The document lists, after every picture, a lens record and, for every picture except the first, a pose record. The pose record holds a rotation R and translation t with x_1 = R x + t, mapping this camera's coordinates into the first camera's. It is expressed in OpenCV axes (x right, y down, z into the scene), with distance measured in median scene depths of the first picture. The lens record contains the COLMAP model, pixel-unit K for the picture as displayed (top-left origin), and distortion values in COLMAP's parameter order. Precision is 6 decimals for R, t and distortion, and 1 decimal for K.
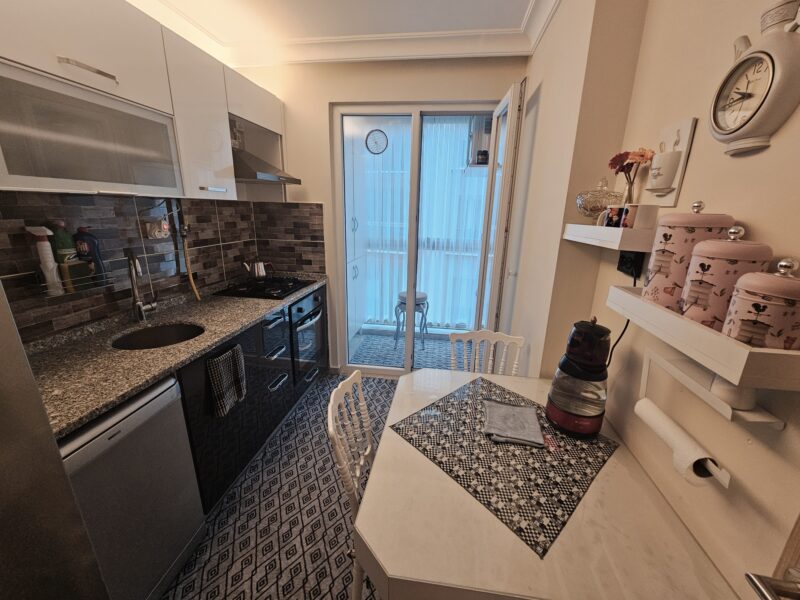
lens RADIAL K [[330.8, 0, 411.6], [0, 330.8, 300.2], [0, 0, 1]] dist [0.001344, -0.000273]
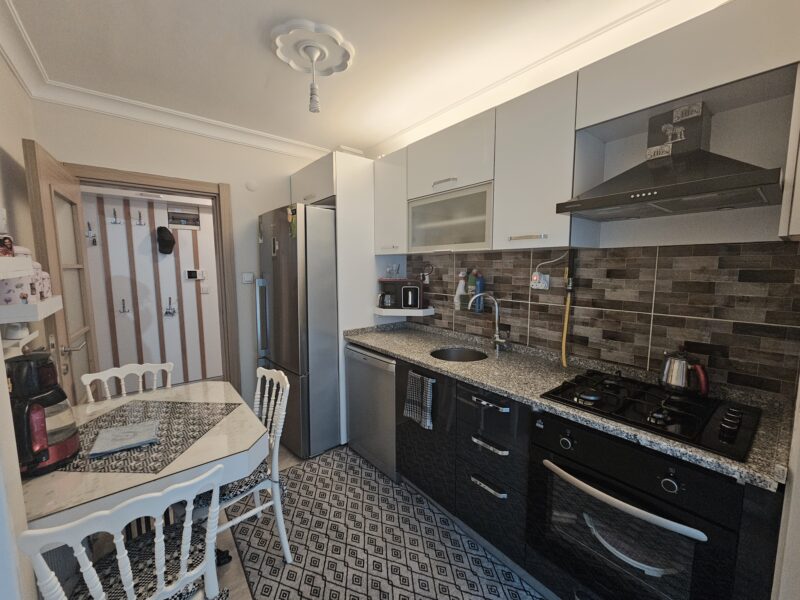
lens RADIAL K [[323.3, 0, 400.0], [0, 323.3, 300.0], [0, 0, 1]] dist [-0.001480, -0.000204]
pose [[-0.700187, 0.047994, -0.712345, 0.264398], [-0.208395, 0.940551, 0.268208, -0.339112], [0.682869, 0.336245, -0.648559, 1.390228]]
